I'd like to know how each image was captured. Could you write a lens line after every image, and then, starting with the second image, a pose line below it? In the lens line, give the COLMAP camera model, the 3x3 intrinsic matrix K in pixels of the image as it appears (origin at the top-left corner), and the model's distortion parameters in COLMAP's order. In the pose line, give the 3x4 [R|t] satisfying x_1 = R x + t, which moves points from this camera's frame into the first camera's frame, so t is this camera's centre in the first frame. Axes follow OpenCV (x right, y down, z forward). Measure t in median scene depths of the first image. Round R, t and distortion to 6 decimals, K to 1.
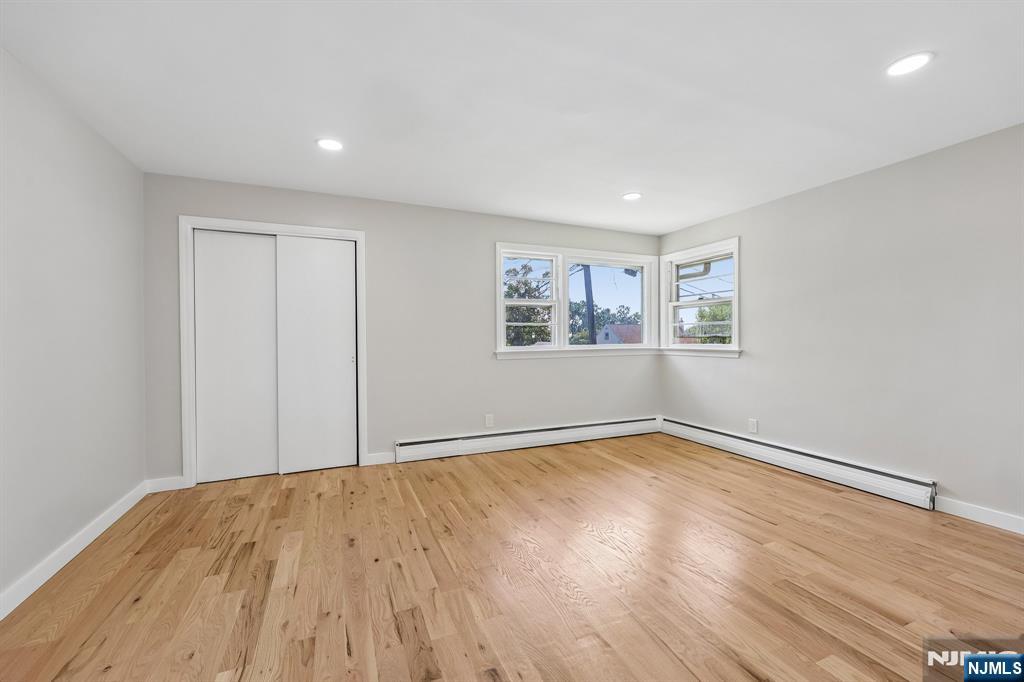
lens RADIAL K [[414.4, 0, 513.1], [0, 414.4, 335.1], [0, 0, 1]] dist [0.001761, 0.000409]
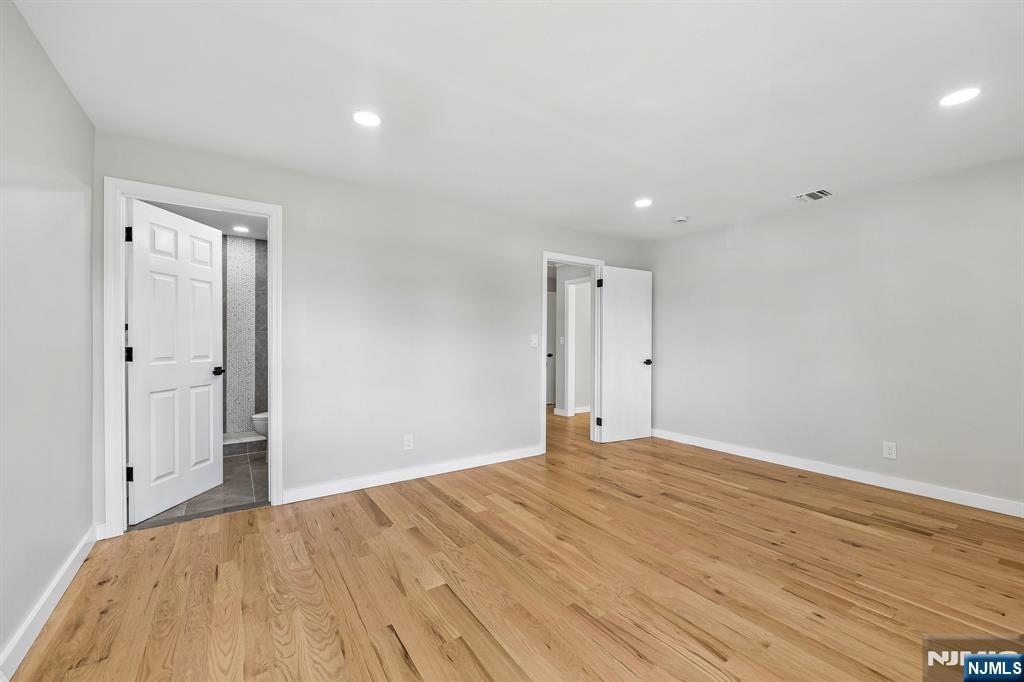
lens RADIAL K [[414.4, 0, 513.1], [0, 414.4, 335.1], [0, 0, 1]] dist [0.001761, 0.000409]
pose [[-0.982817, 0.002293, -0.184571, 0.716138], [0.004405, 0.999929, -0.011032, -0.004070], [0.184532, -0.011656, -0.982757, 2.173865]]
